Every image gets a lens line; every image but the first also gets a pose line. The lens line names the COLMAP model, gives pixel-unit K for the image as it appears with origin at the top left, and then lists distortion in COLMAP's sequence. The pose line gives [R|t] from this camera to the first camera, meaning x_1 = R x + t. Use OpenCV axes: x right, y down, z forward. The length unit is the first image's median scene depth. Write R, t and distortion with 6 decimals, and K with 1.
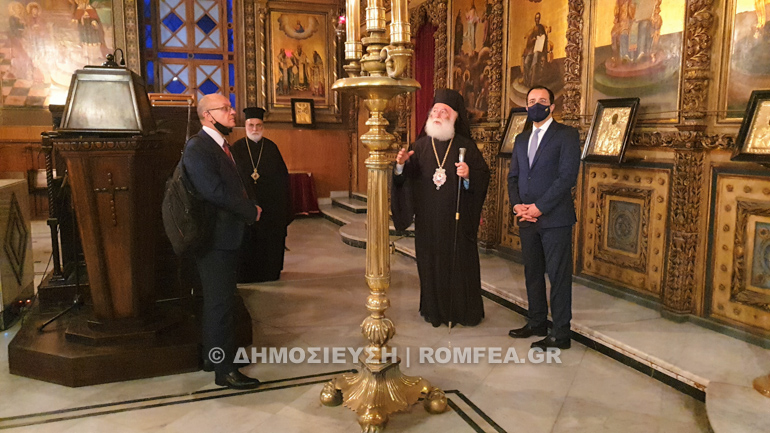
lens RADIAL K [[622.9, 0, 385.3], [0, 622.9, 217.4], [0, 0, 1]] dist [-0.015162, 0.031185]
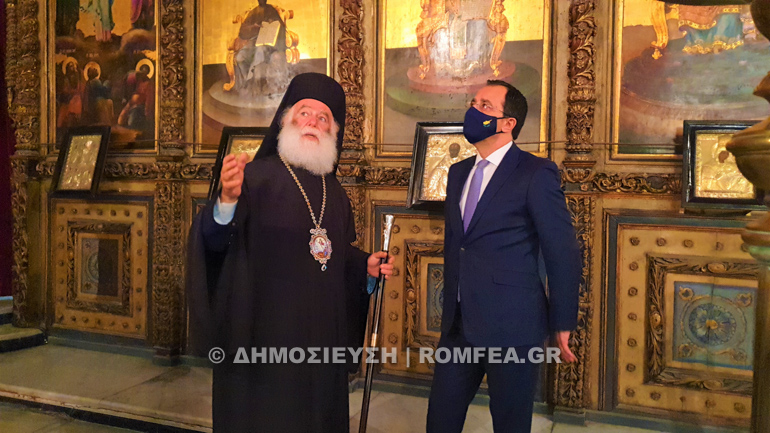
lens RADIAL K [[625.3, 0, 385.5], [0, 625.3, 193.5], [0, 0, 1]] dist [0.010723, 0.004711]
pose [[0.661696, -0.023215, 0.749413, -0.191917], [0.088483, 0.994954, -0.047305, -0.073895], [-0.744533, 0.097612, 0.660411, 0.532078]]
